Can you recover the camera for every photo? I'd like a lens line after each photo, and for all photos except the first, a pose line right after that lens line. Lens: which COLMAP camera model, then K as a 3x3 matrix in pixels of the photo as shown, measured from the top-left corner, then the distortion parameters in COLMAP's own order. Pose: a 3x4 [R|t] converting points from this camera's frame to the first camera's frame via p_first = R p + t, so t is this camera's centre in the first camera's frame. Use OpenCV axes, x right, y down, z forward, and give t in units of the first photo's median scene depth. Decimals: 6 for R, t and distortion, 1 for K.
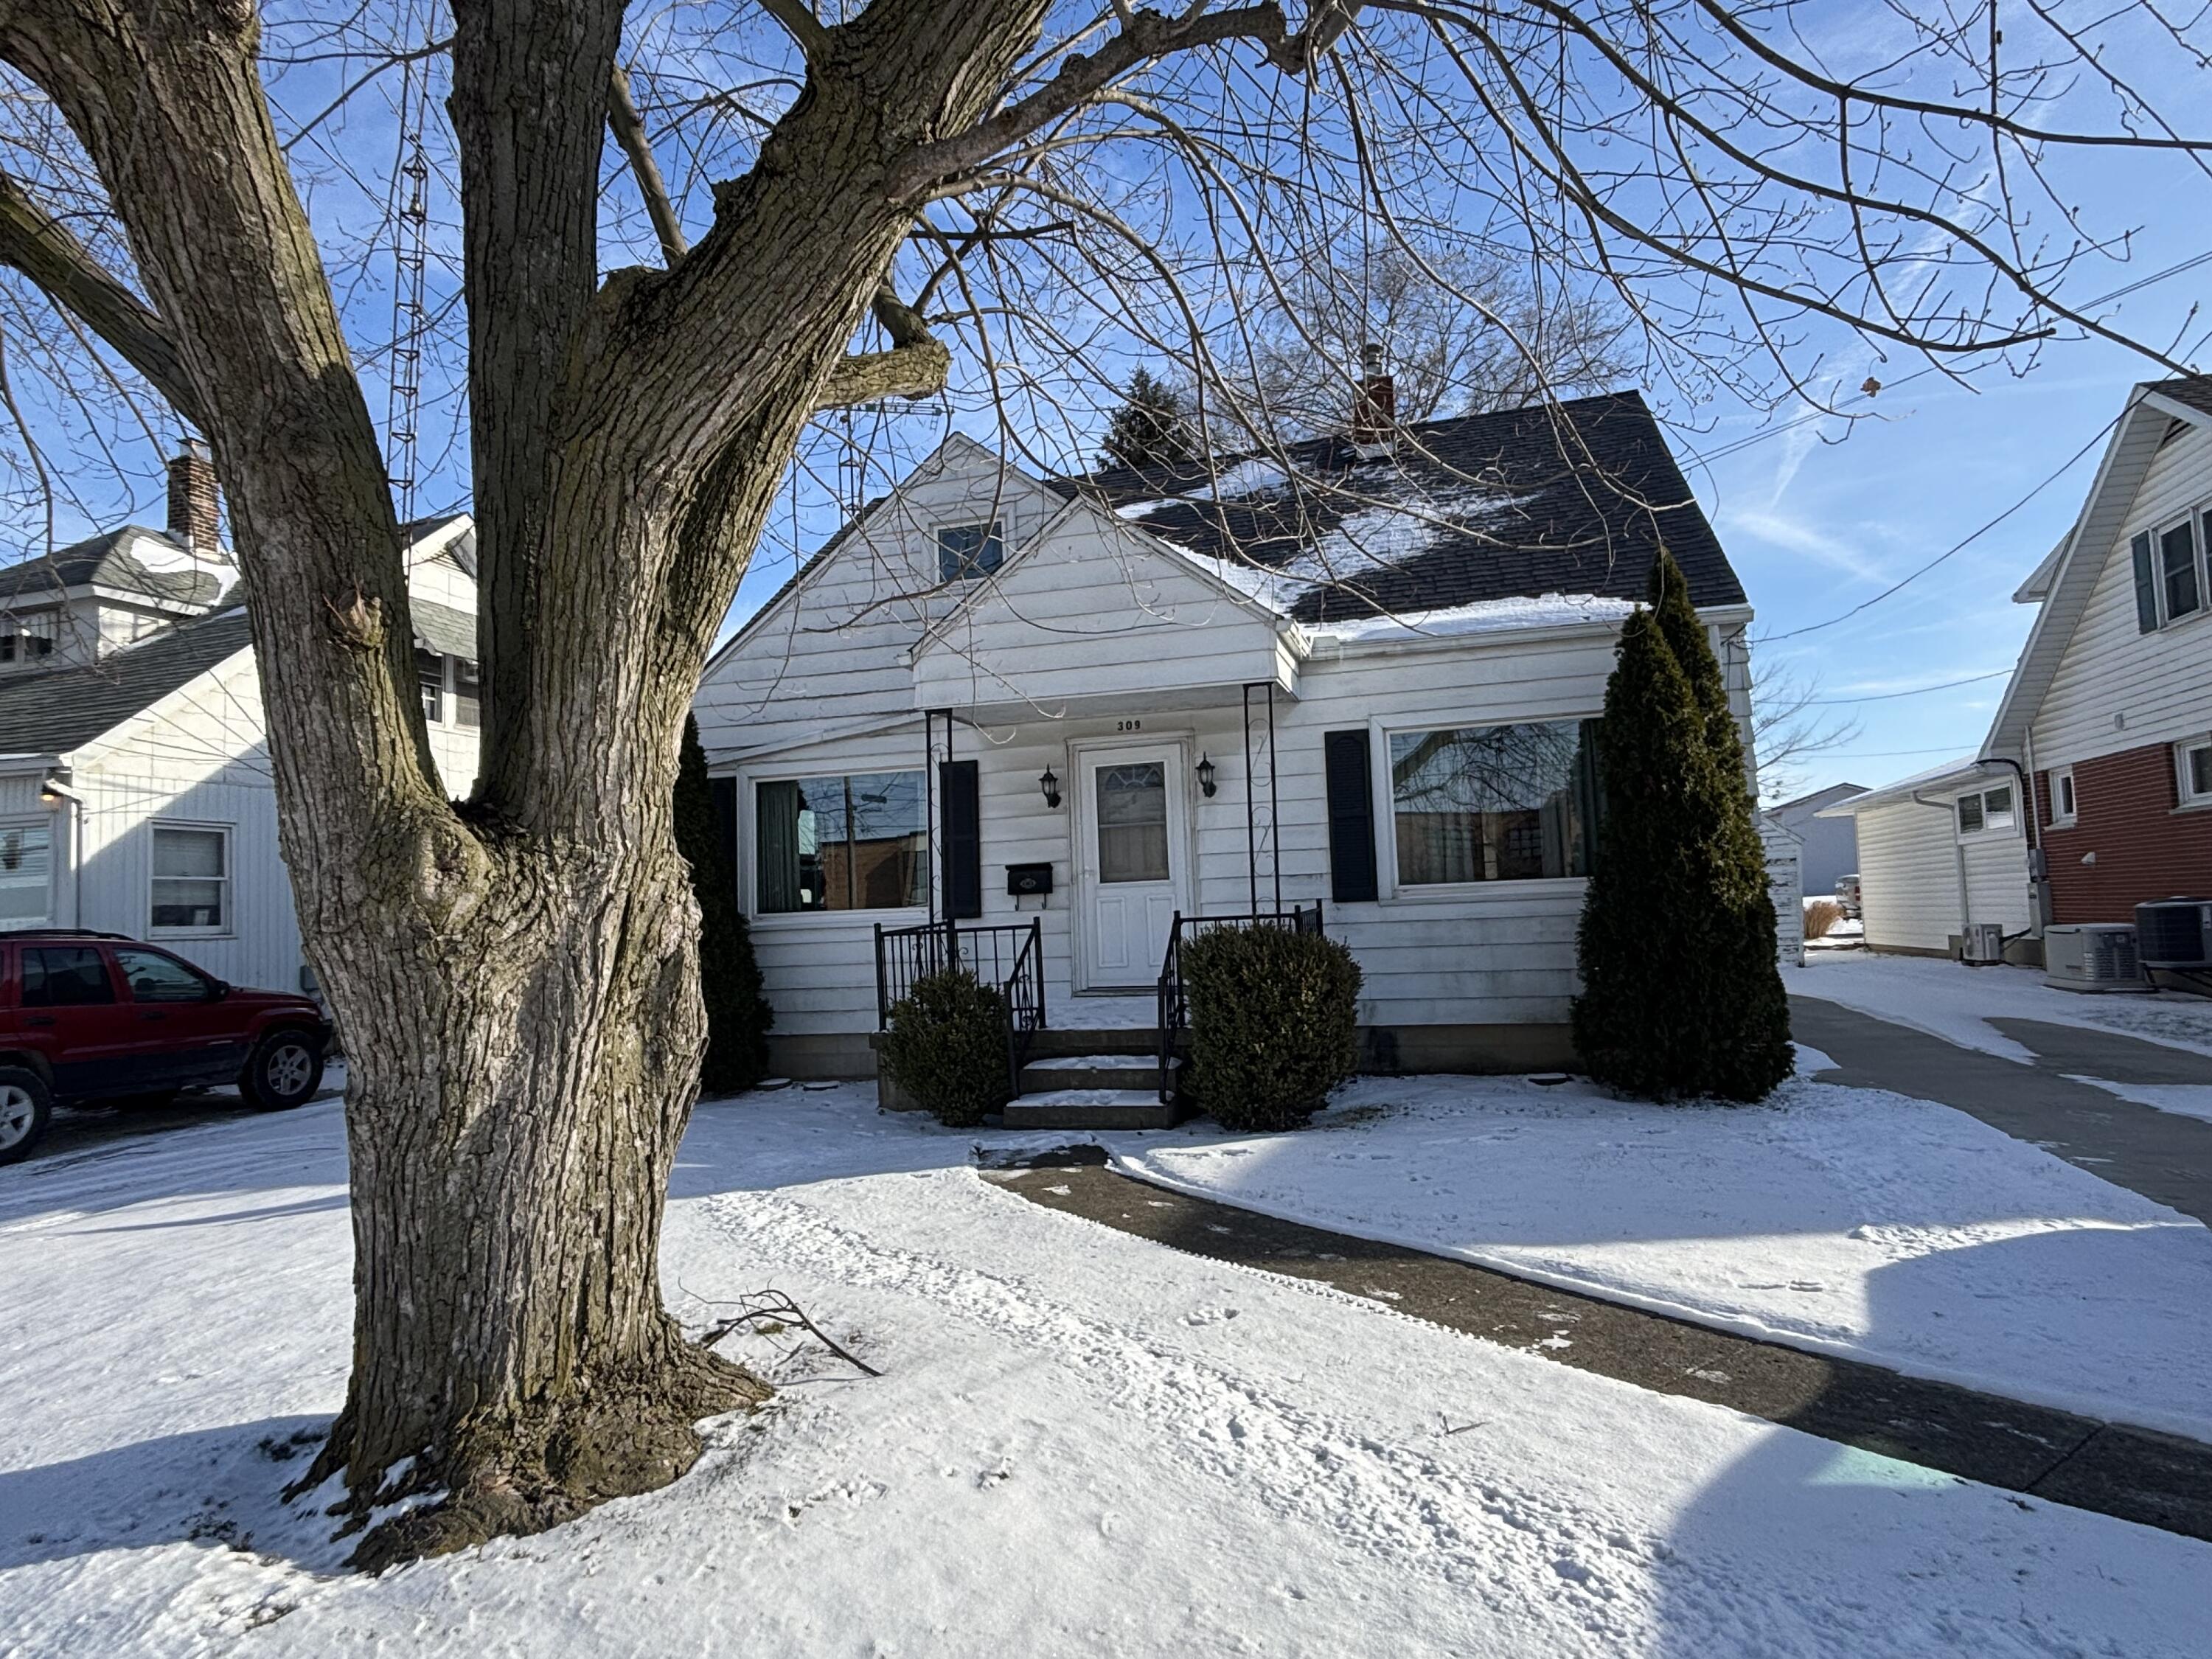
lens RADIAL K [[1366.7, 0, 1108.7], [0, 1366.7, 782.9], [0, 0, 1]] dist [0.039078, -0.051203]
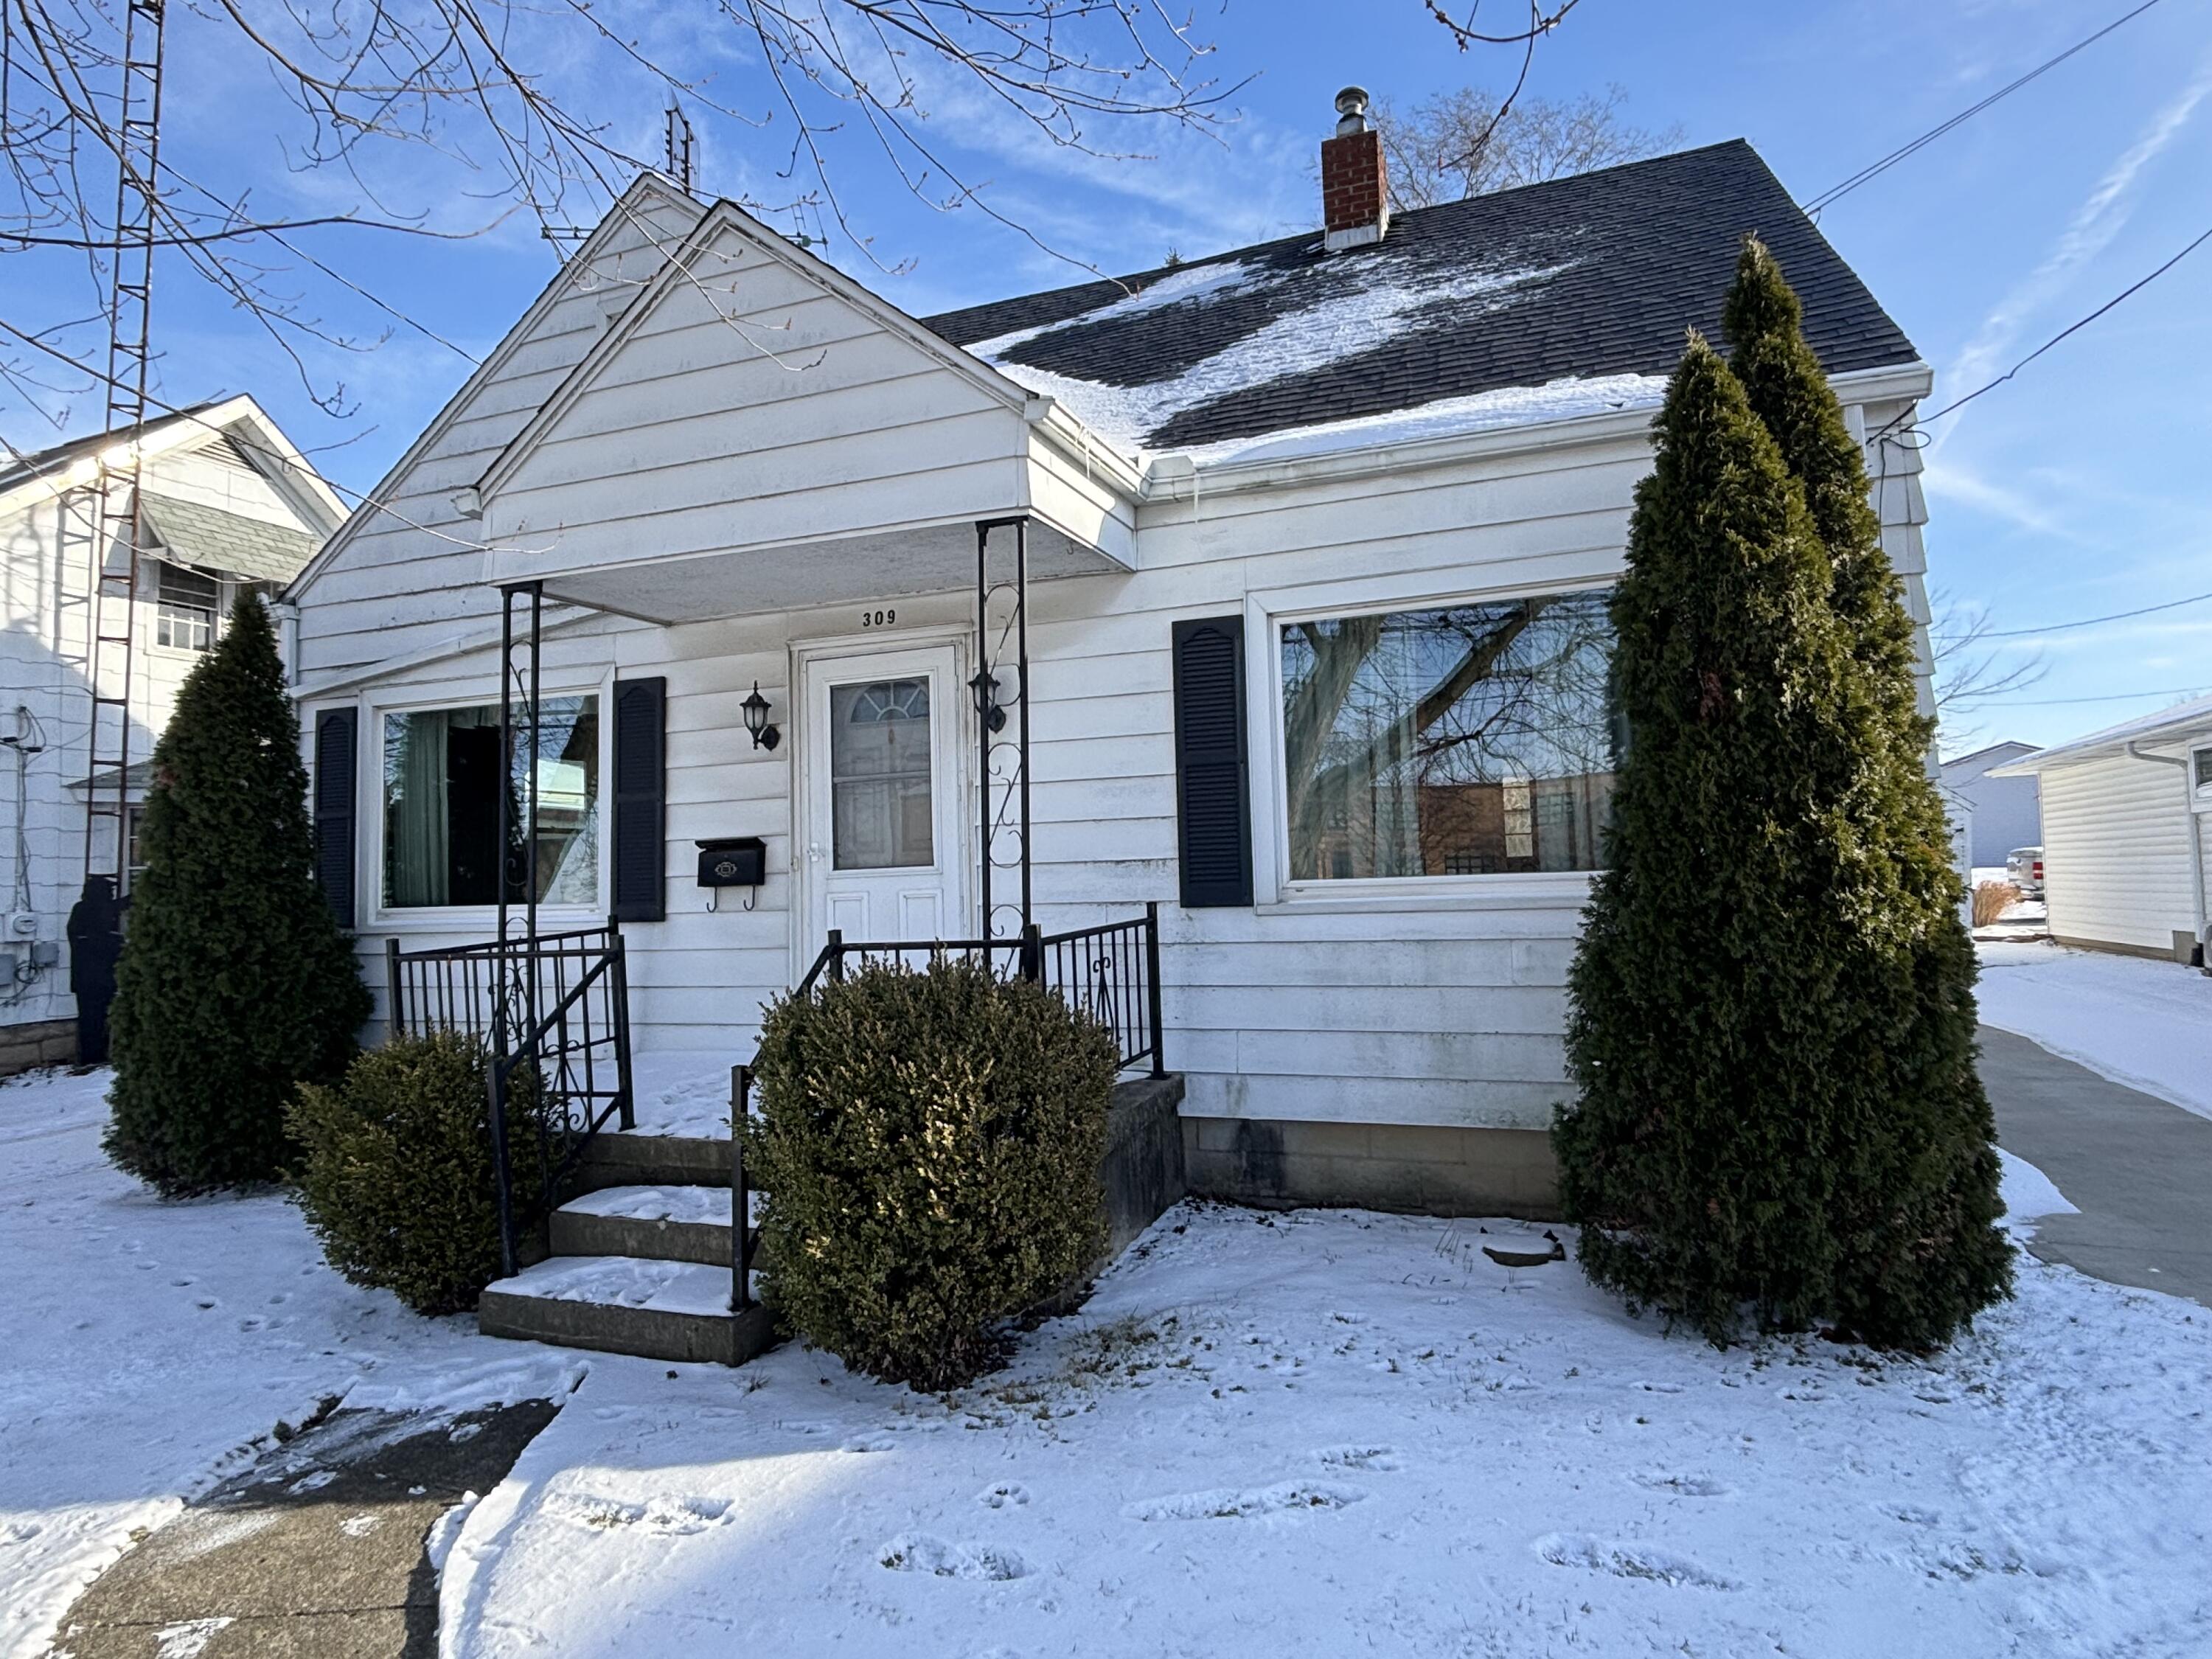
lens RADIAL K [[1366.7, 0, 1108.7], [0, 1366.7, 782.9], [0, 0, 1]] dist [0.039078, -0.051203]
pose [[0.996423, 0.003301, -0.084445, 0.181659], [-0.000925, 0.999603, 0.028163, 0.016291], [0.084505, -0.027984, 0.996030, 0.404337]]
